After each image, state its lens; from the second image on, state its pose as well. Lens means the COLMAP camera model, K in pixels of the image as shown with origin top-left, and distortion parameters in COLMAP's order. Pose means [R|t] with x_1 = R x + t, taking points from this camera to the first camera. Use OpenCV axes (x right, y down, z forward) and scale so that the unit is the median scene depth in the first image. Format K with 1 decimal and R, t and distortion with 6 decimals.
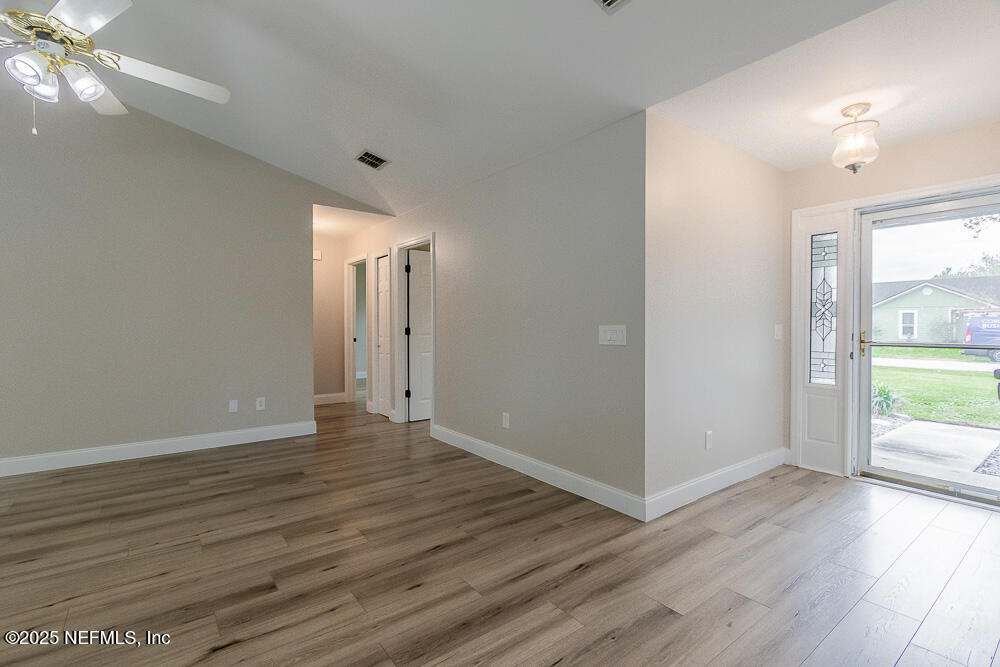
lens RADIAL K [[467.9, 0, 500.2], [0, 467.9, 330.6], [0, 0, 1]] dist [0.000463, -0.000072]
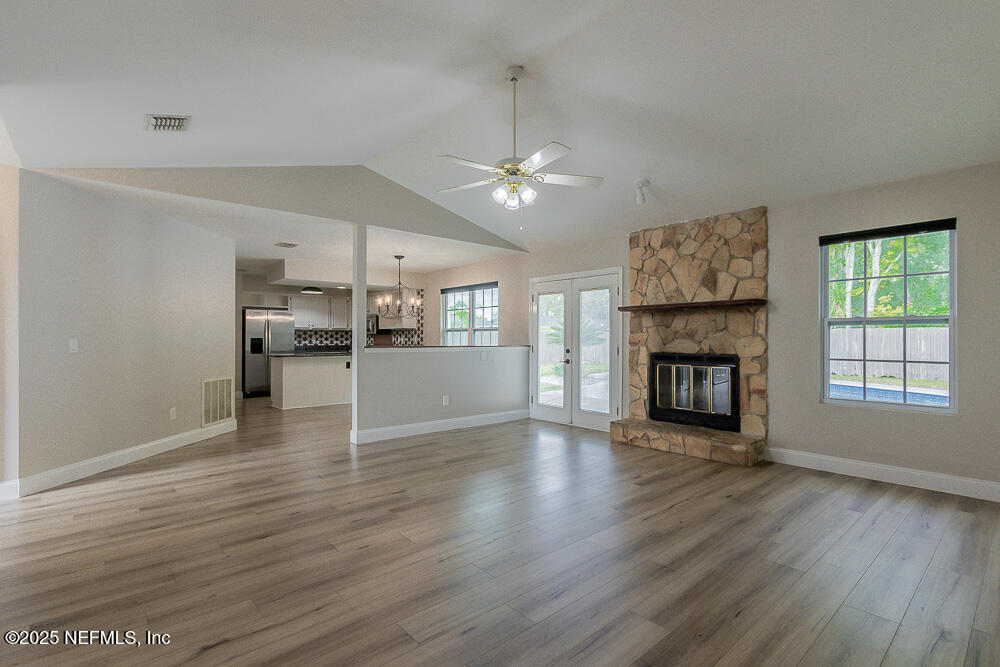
lens RADIAL K [[467.9, 0, 500.2], [0, 467.9, 330.6], [0, 0, 1]] dist [0.000463, -0.000072]
pose [[-0.997280, 0.002105, -0.073672, -0.654498], [0.001685, 0.999982, 0.005764, -0.037030], [0.073683, 0.005625, -0.997266, 2.287081]]
